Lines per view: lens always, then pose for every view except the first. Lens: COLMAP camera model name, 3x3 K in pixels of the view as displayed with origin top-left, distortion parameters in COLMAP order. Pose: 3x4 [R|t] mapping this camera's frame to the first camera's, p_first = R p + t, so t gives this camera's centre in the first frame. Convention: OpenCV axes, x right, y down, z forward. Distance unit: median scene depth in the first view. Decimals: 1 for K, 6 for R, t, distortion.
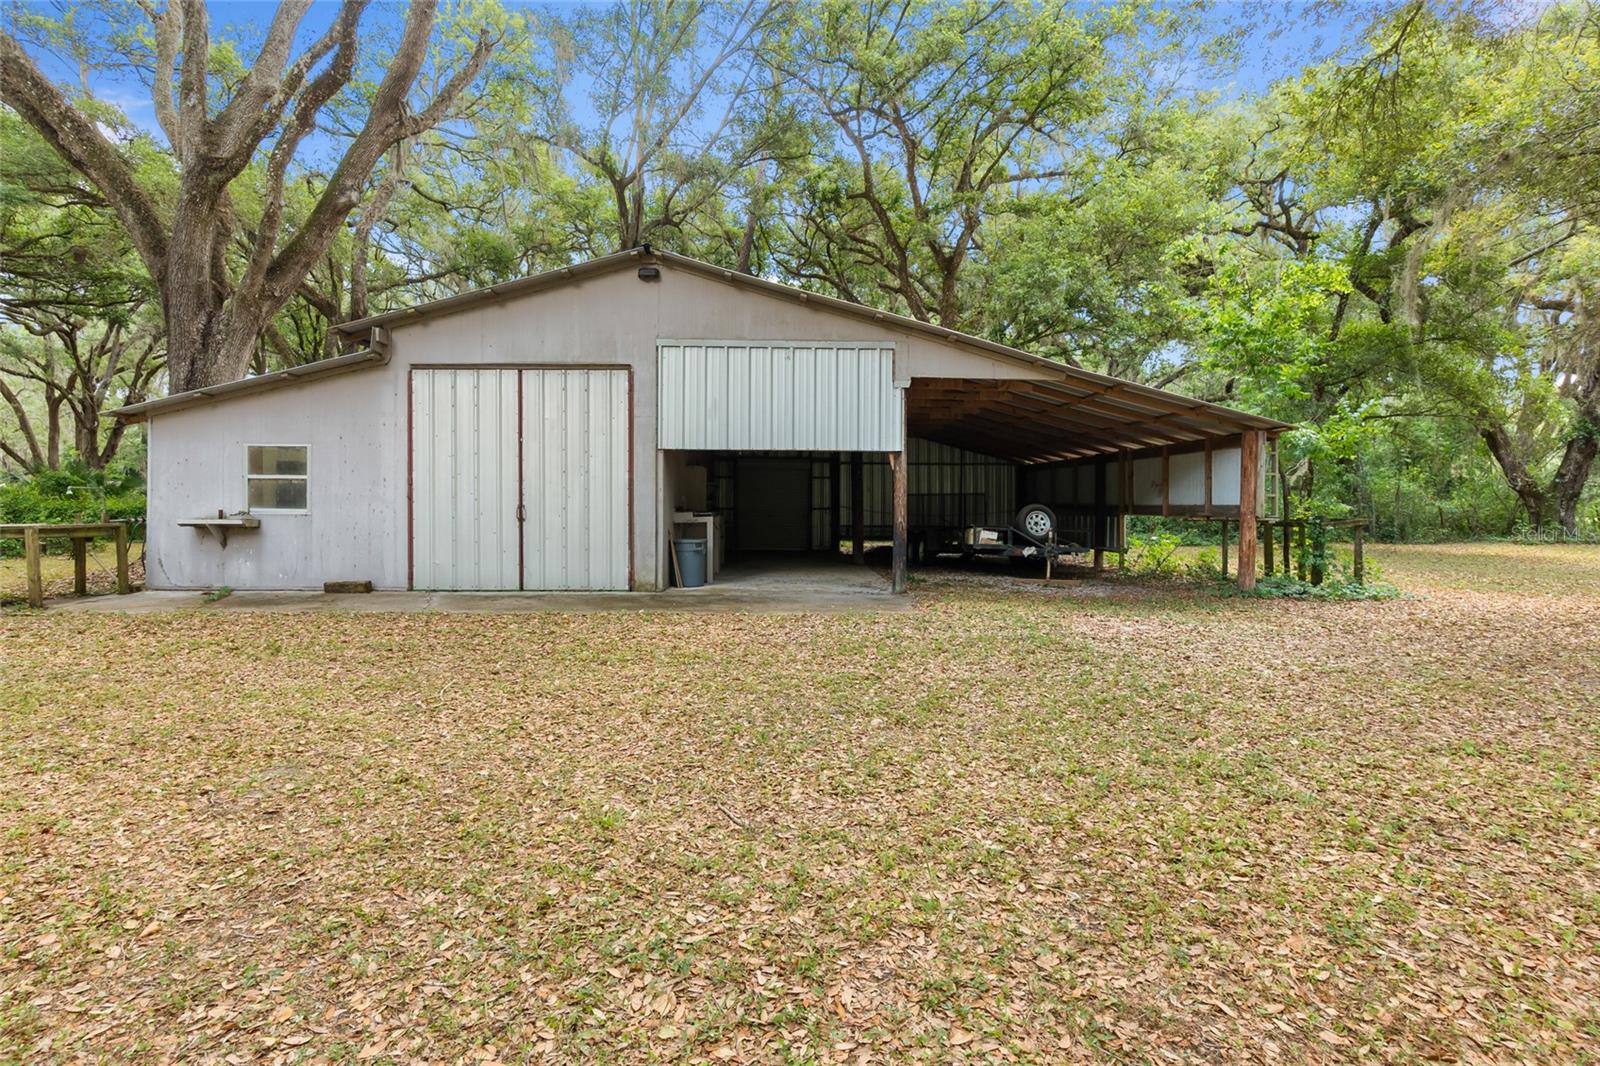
lens RADIAL K [[725.2, 0, 800.0], [0, 725.2, 533.0], [0, 0, 1]] dist [-0.017217, 0.000232]
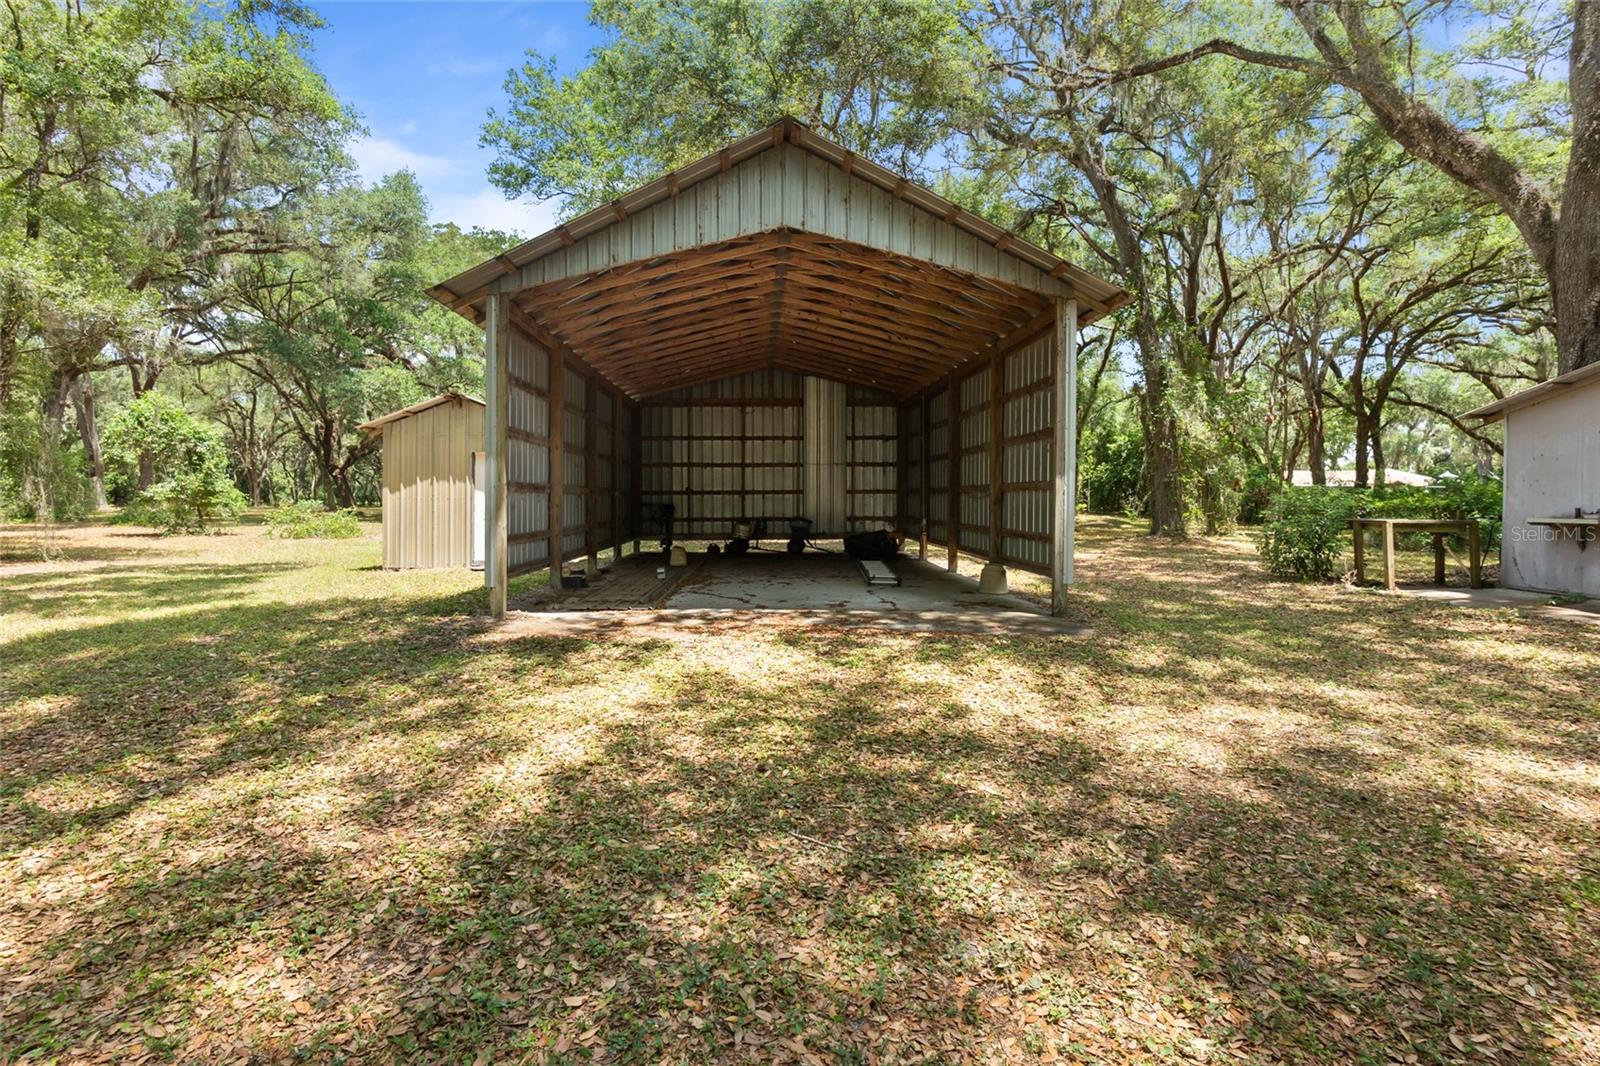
lens RADIAL K [[725.2, 0, 800.0], [0, 725.2, 533.0], [0, 0, 1]] dist [-0.017217, 0.000232]
pose [[-0.067202, 0.011073, -0.997678, 0.666645], [-0.008651, 0.999894, 0.011681, -0.009446], [0.997702, 0.009416, -0.067099, 0.169727]]
